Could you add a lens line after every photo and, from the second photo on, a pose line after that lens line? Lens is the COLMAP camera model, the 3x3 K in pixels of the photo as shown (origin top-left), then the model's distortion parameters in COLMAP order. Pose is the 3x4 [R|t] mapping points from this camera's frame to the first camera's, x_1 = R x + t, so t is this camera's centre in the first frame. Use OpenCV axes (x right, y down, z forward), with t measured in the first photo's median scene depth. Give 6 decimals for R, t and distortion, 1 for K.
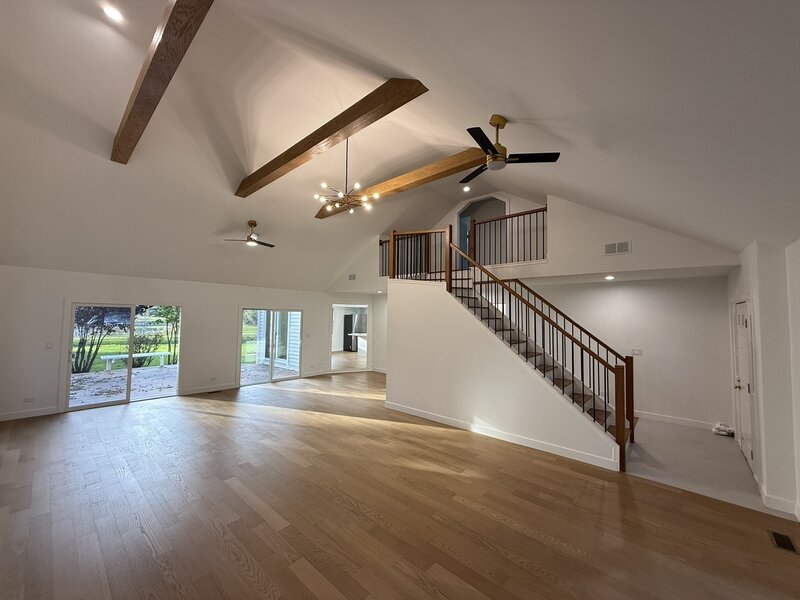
lens RADIAL K [[322.6, 0, 395.0], [0, 322.6, 301.7], [0, 0, 1]] dist [0.000350, 0.000126]
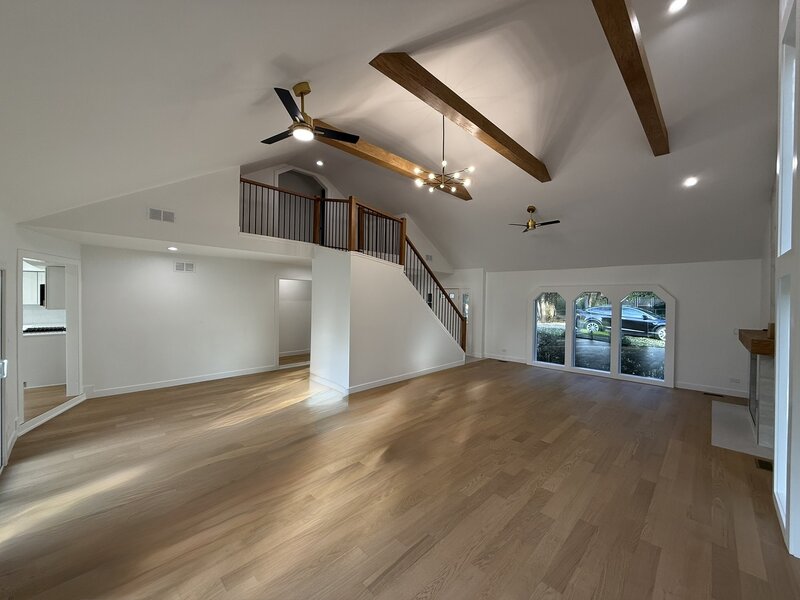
lens RADIAL K [[322.6, 0, 395.0], [0, 322.6, 301.7], [0, 0, 1]] dist [0.000350, 0.000126]
pose [[0.031280, -0.029096, 0.999087, -1.022687], [-0.064658, 0.997424, 0.031072, 0.035709], [-0.997417, -0.065571, 0.029318, 0.947997]]
